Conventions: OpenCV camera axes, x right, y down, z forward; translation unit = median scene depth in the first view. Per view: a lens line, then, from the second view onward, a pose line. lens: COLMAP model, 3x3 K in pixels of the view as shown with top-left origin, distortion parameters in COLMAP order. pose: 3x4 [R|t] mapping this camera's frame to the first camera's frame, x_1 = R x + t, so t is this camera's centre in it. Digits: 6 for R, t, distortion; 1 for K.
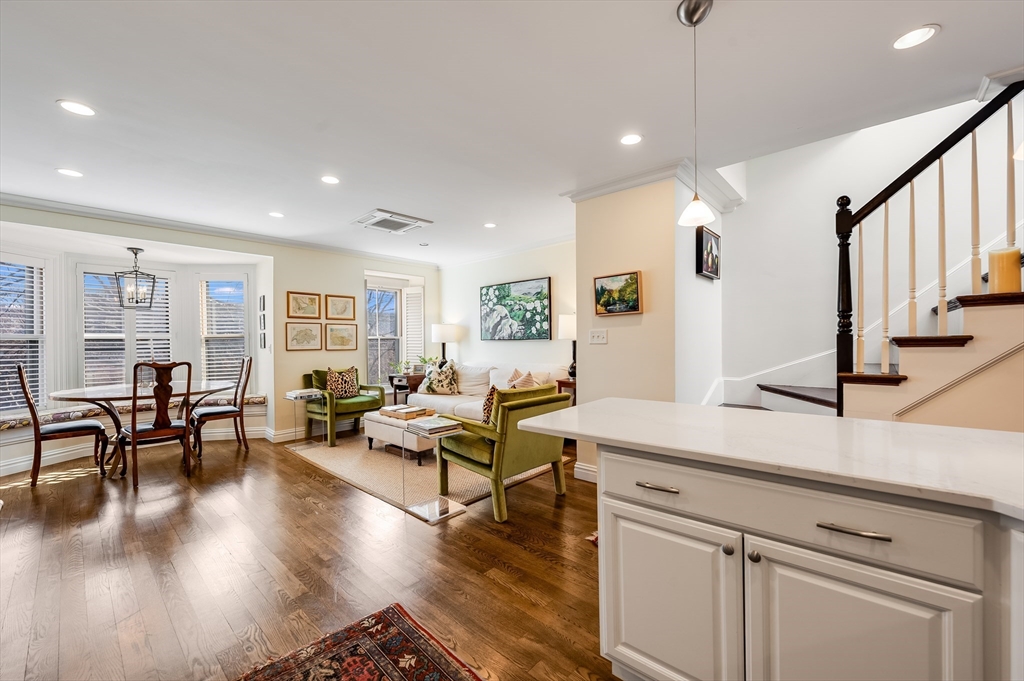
lens RADIAL K [[408.7, 0, 514.3], [0, 408.7, 344.2], [0, 0, 1]] dist [0.000233, -0.000657]
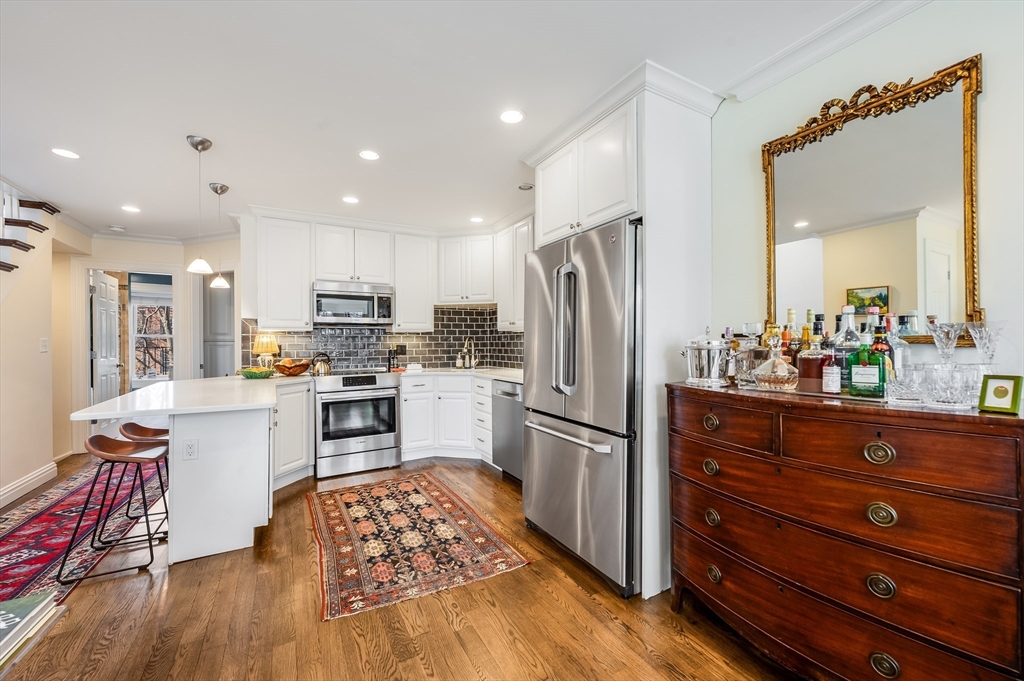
lens RADIAL K [[408.7, 0, 511.0], [0, 408.7, 341.4], [0, 0, 1]] dist [0.000233, -0.000657]
pose [[-0.947814, 0.013217, 0.318550, -0.360512], [0.014691, 0.999890, 0.002224, -0.001537], [-0.318486, 0.006788, -0.947903, 0.625262]]
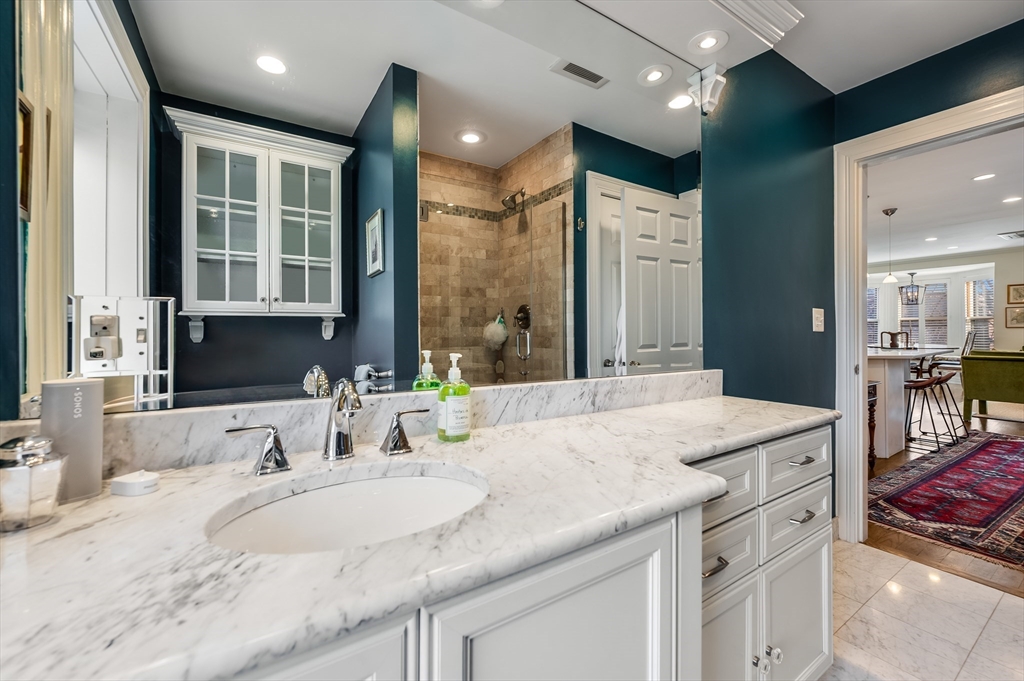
lens RADIAL K [[408.7, 0, 520.9], [0, 408.7, 332.6], [0, 0, 1]] dist [0.000233, -0.000657]
pose [[-0.245750, 0.023024, -0.969060, 1.146143], [0.007607, 0.999733, 0.021823, -0.010377], [0.969303, -0.002009, -0.245859, -0.245691]]
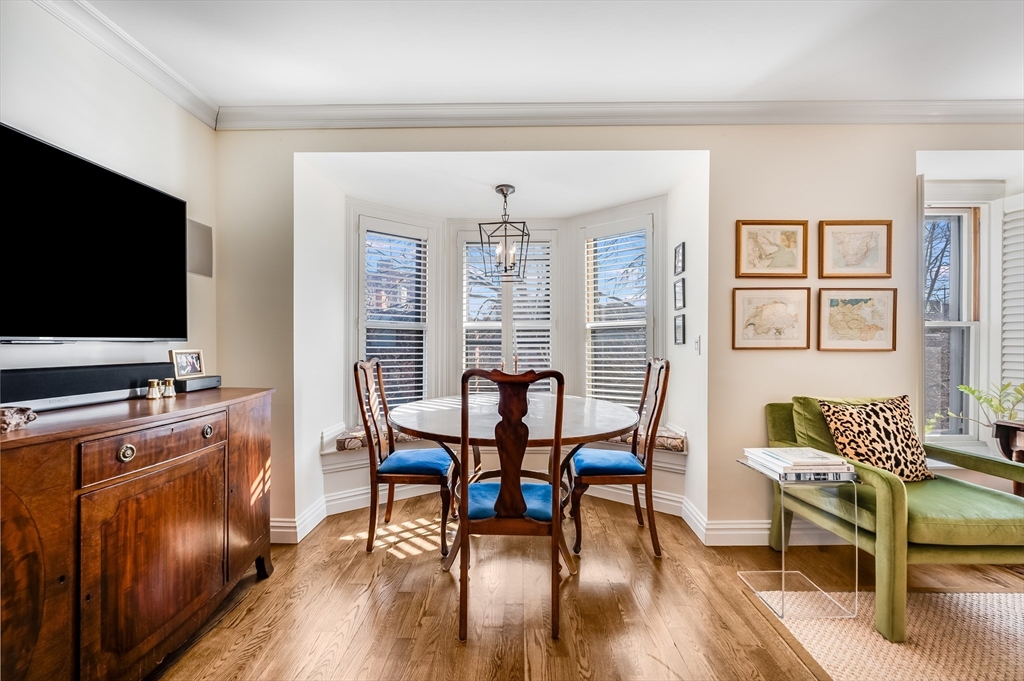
lens RADIAL K [[408.7, 0, 511.1], [0, 408.7, 343.1], [0, 0, 1]] dist [0.000233, -0.000657]
pose [[0.666731, 0.007748, -0.745258, -0.367407], [-0.011087, 0.999938, 0.000477, 0.010854], [0.745216, 0.007945, 0.666776, 0.486485]]
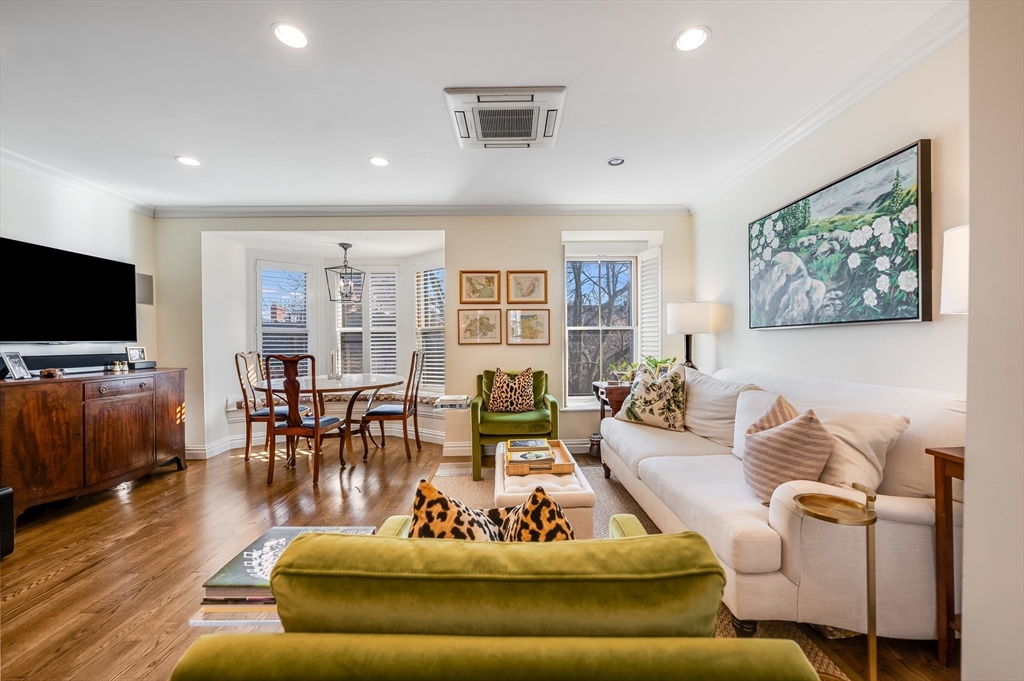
lens RADIAL K [[408.7, 0, 510.8], [0, 408.7, 344.4], [0, 0, 1]] dist [0.000233, -0.000657]
pose [[0.688196, 0.009607, -0.725461, 0.096378], [-0.002939, 0.999941, 0.010453, 0.006903], [0.725519, -0.005061, 0.688184, 0.499119]]
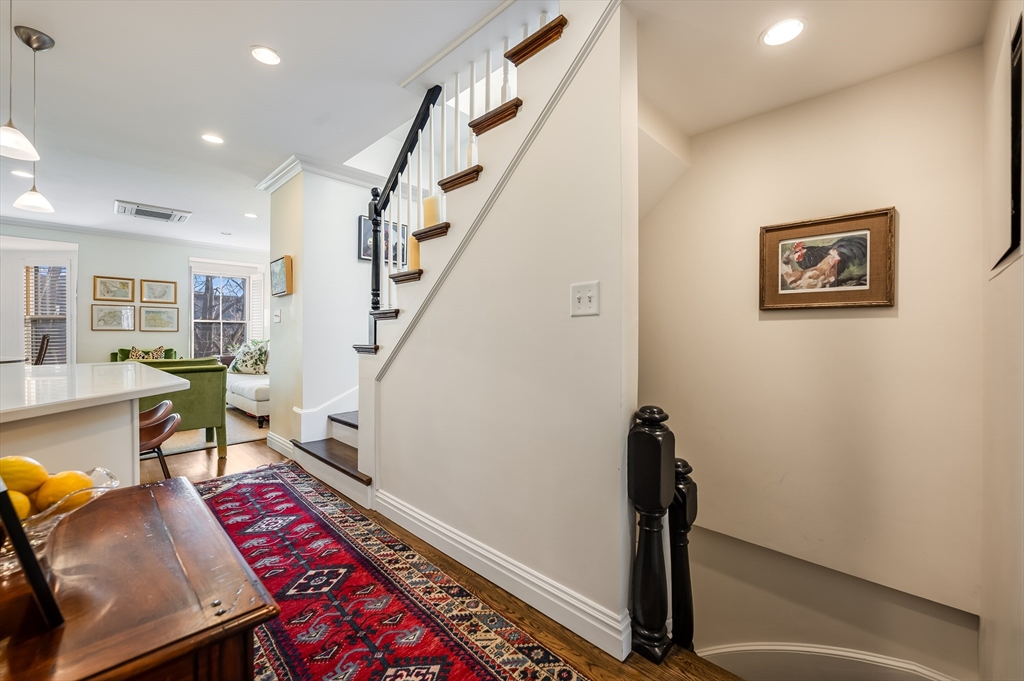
lens RADIAL K [[408.7, 0, 507.5], [0, 408.7, 334.7], [0, 0, 1]] dist [0.000233, -0.000657]
pose [[0.999611, 0.012301, -0.025028, 0.551711], [-0.012474, 0.999899, -0.006780, 0.020307], [0.024942, 0.007089, 0.999664, -0.054556]]
